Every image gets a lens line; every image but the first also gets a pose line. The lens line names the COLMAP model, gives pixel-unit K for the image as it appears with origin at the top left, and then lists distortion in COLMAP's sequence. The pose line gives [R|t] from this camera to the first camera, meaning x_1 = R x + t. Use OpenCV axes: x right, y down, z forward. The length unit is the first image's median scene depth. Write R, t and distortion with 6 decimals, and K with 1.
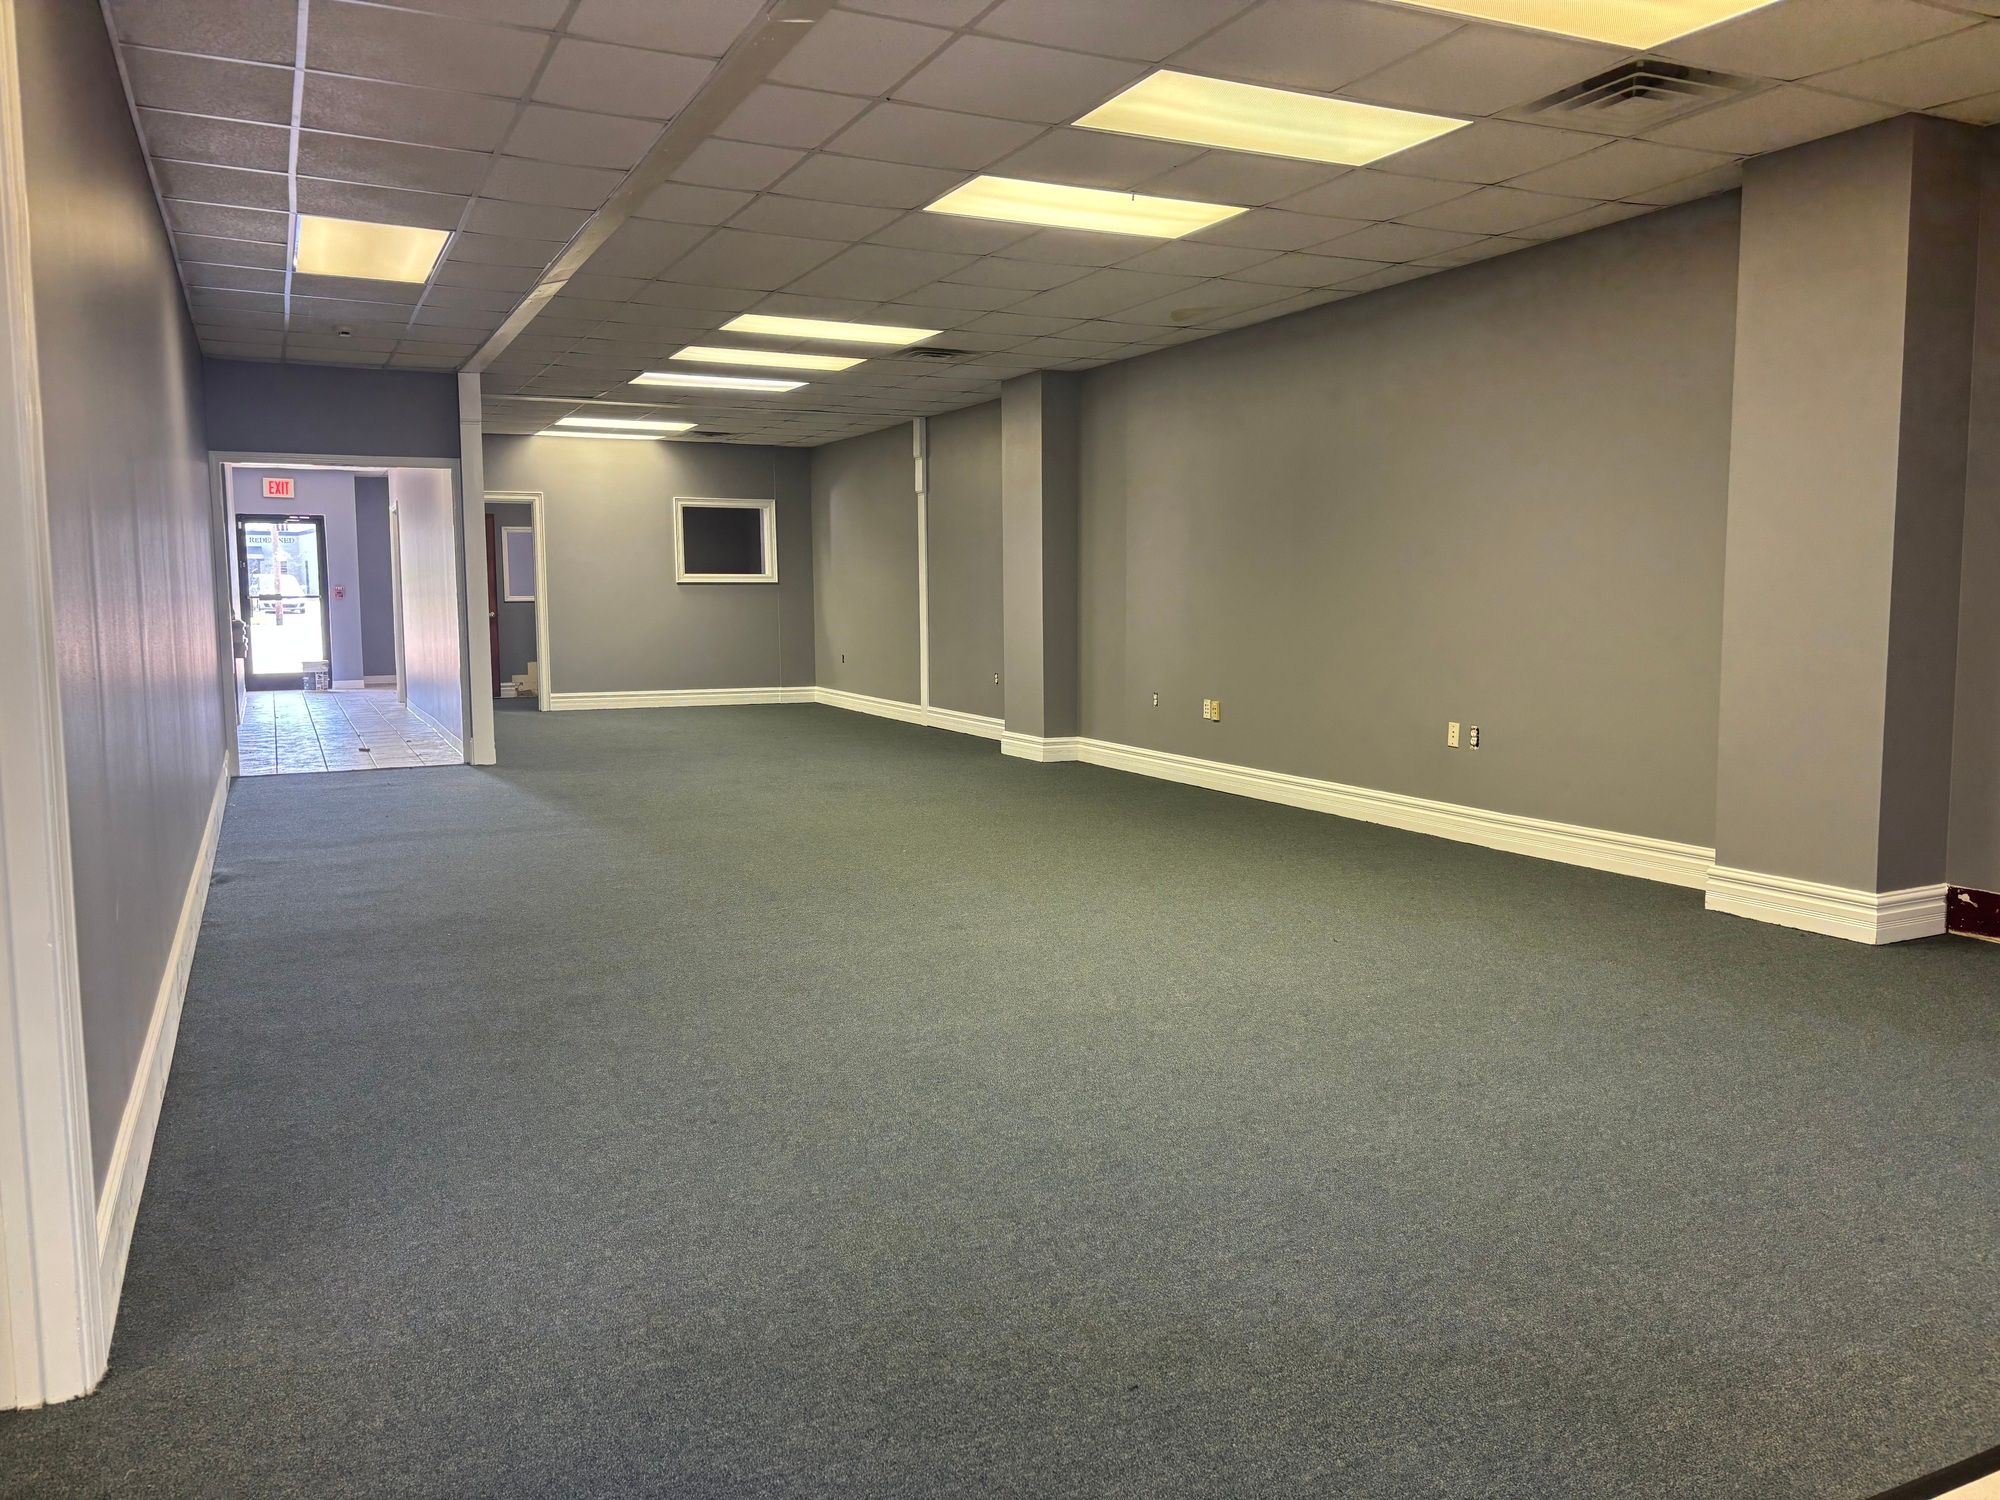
lens RADIAL K [[1510.5, 0, 1004.1], [0, 1510.5, 748.8], [0, 0, 1]] dist [0.003711, 0.000269]
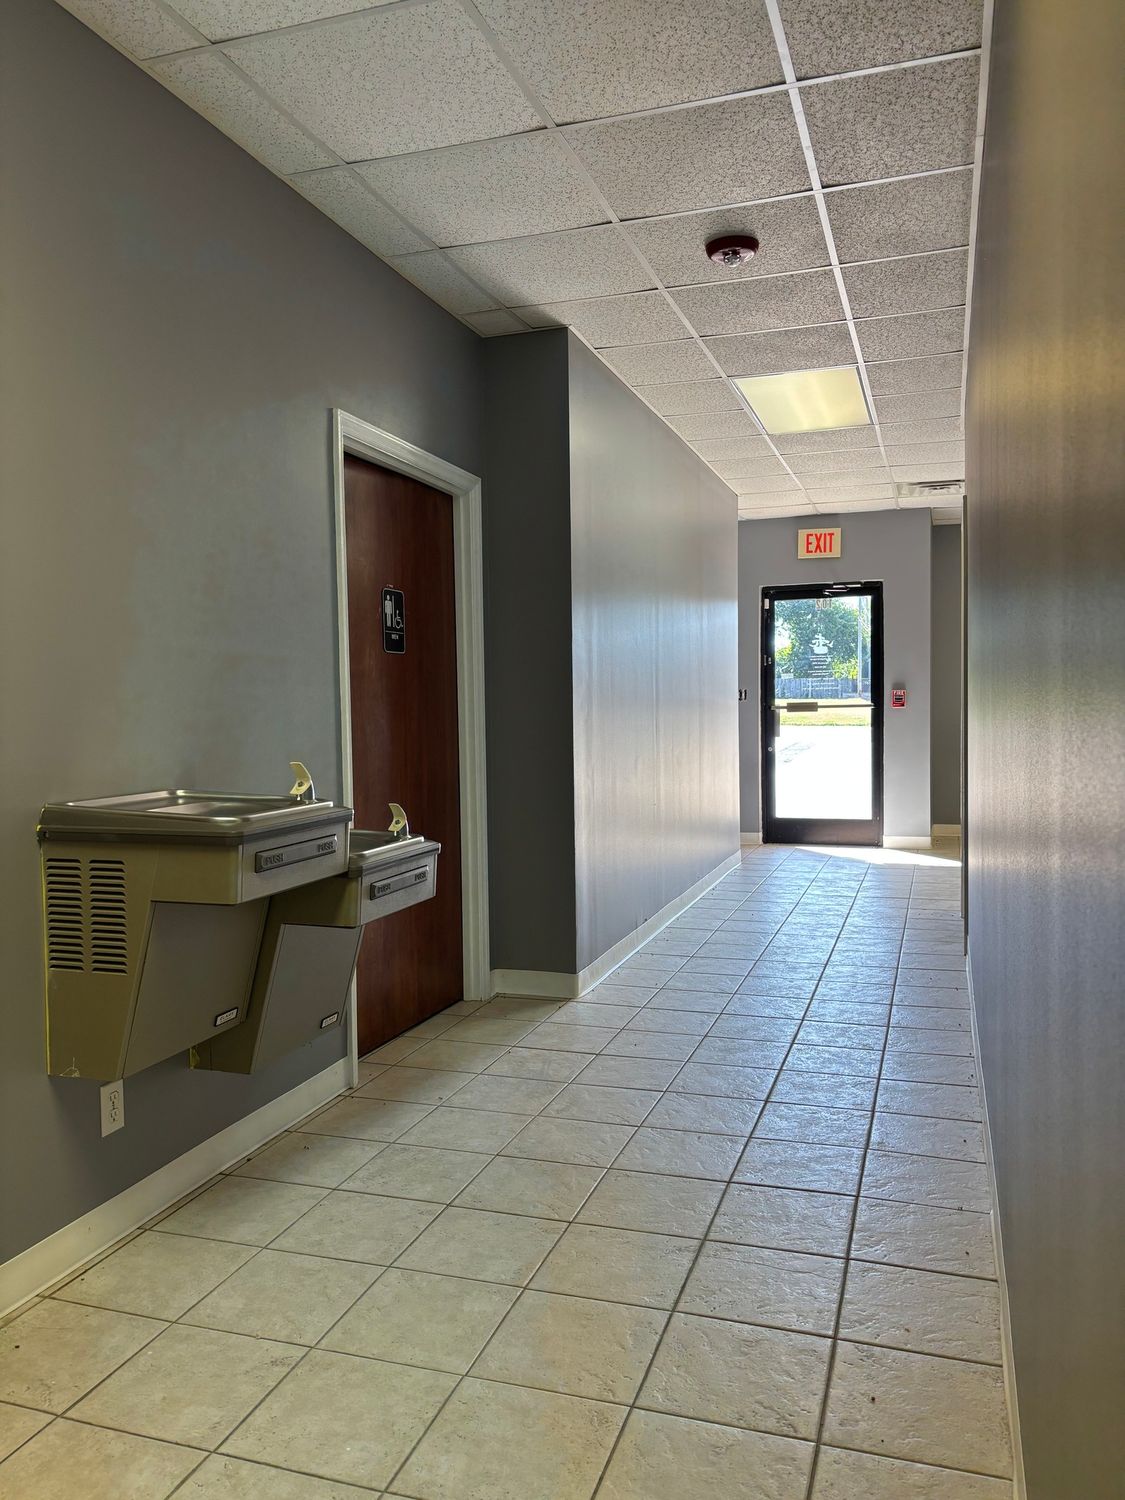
lens RADIAL K [[1132.9, 0, 561.3], [0, 1132.9, 749.0], [0, 0, 1]] dist [0.003711, 0.000269]
pose [[0.717172, 0.031239, -0.696195, -0.210273], [-0.067356, 0.997425, -0.024630, -0.062293], [0.693633, 0.064557, 0.717430, 0.564829]]
